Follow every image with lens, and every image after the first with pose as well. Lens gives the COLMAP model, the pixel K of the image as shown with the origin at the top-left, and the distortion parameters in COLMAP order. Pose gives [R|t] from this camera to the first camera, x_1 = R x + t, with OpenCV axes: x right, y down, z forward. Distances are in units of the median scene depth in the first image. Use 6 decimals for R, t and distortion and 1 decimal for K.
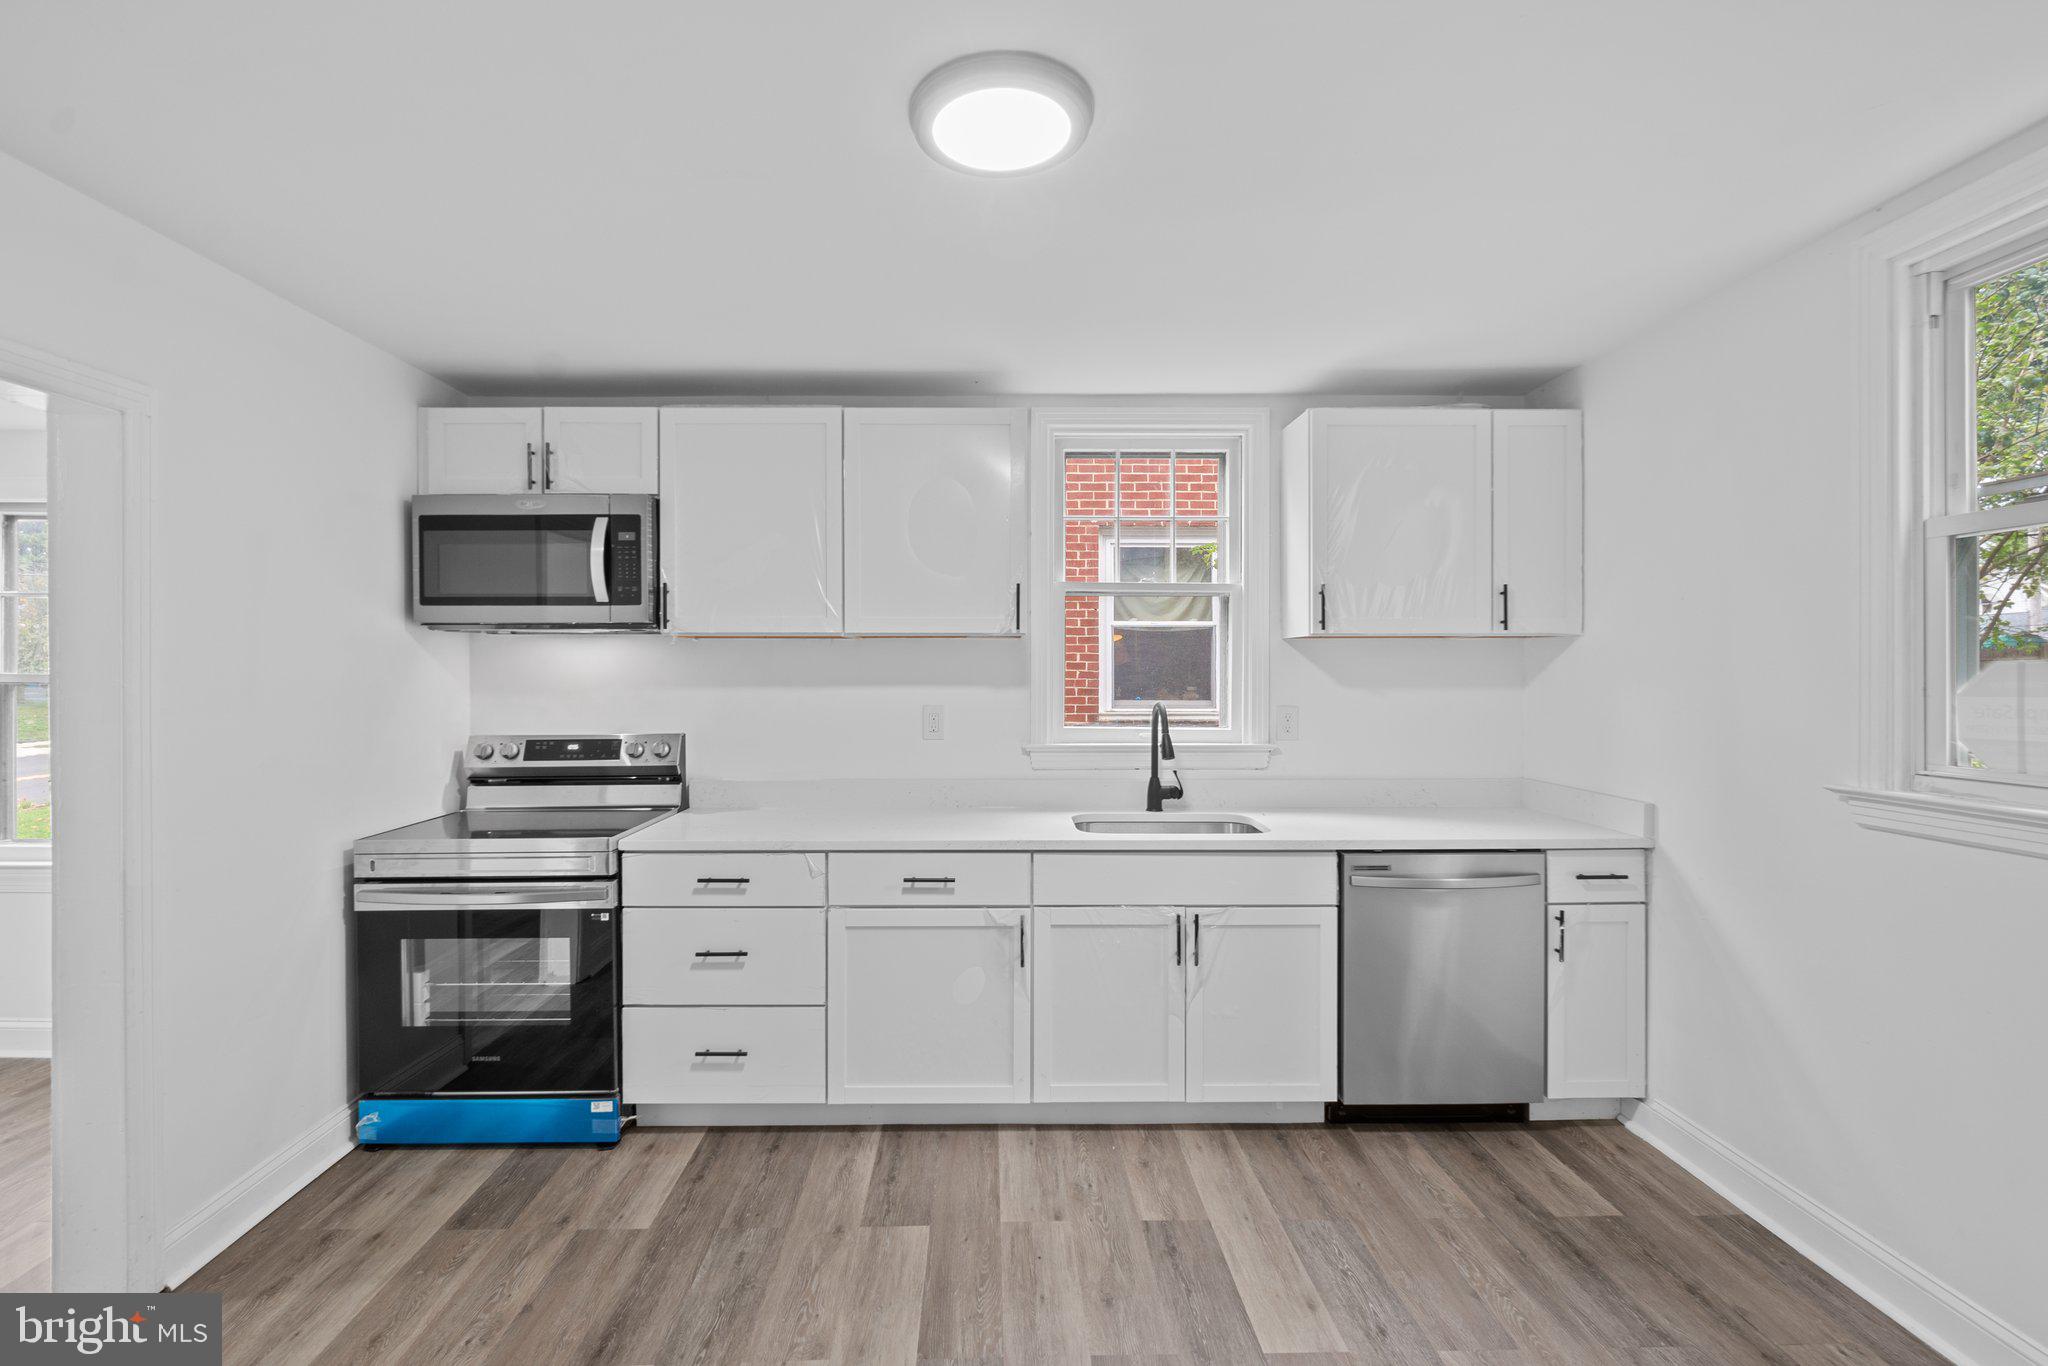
lens RADIAL K [[897.3, 0, 1007.9], [0, 897.3, 678.1], [0, 0, 1]] dist [-0.005907, 0.000127]
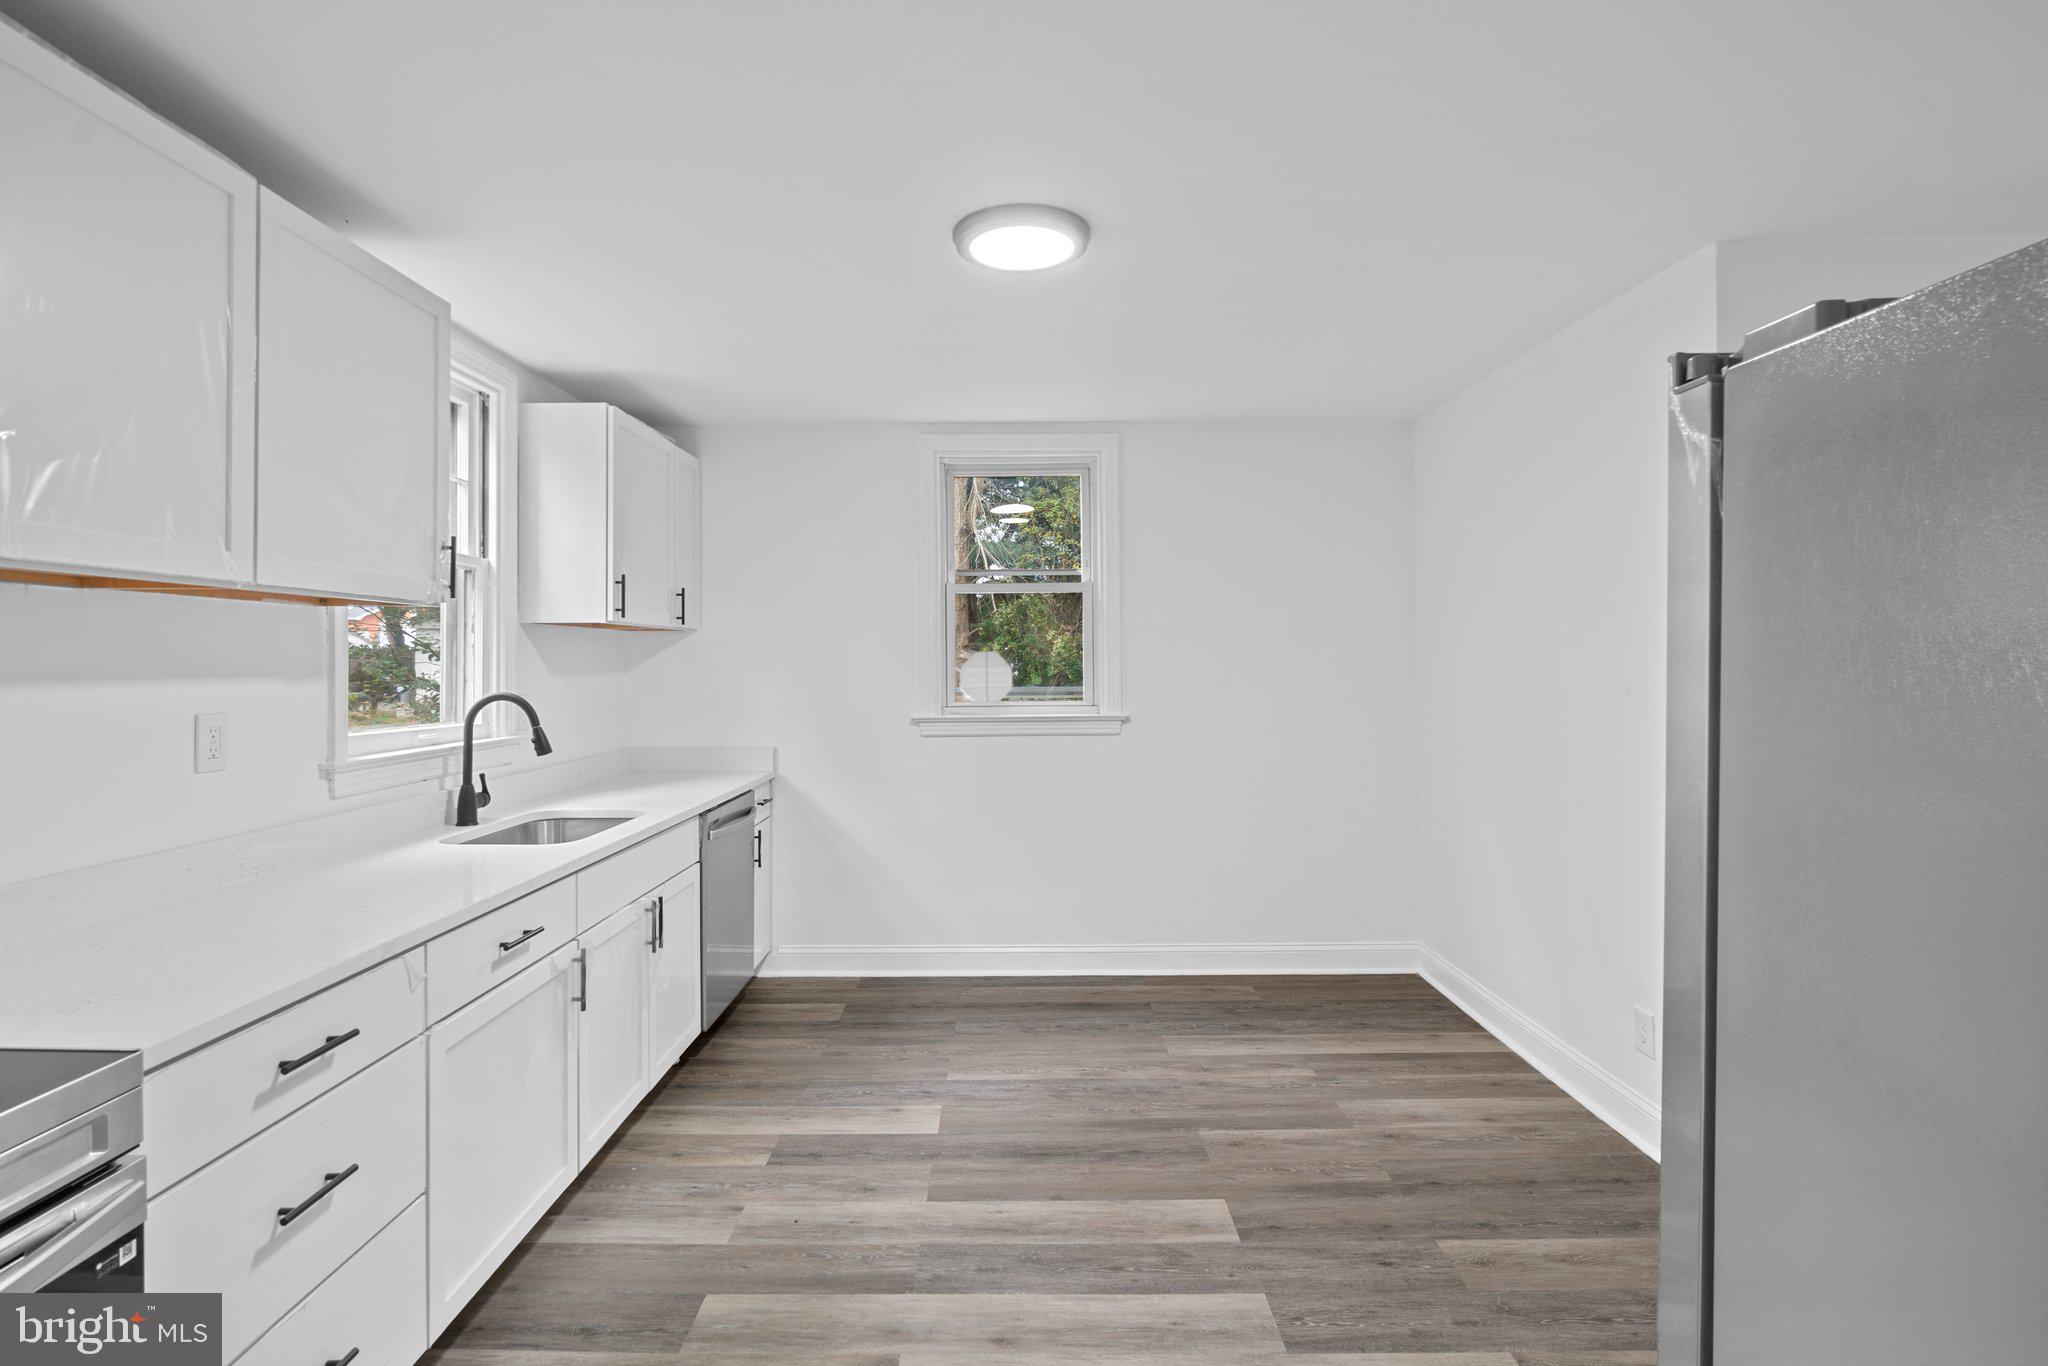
lens RADIAL K [[959.4, 0, 986.2], [0, 959.4, 662.0], [0, 0, 1]] dist [-0.002307, -0.000716]
pose [[0.047273, -0.000118, 0.998882, -0.848065], [0.011118, 0.999938, -0.000408, 0.004934], [-0.998820, 0.011125, 0.047271, 0.579499]]
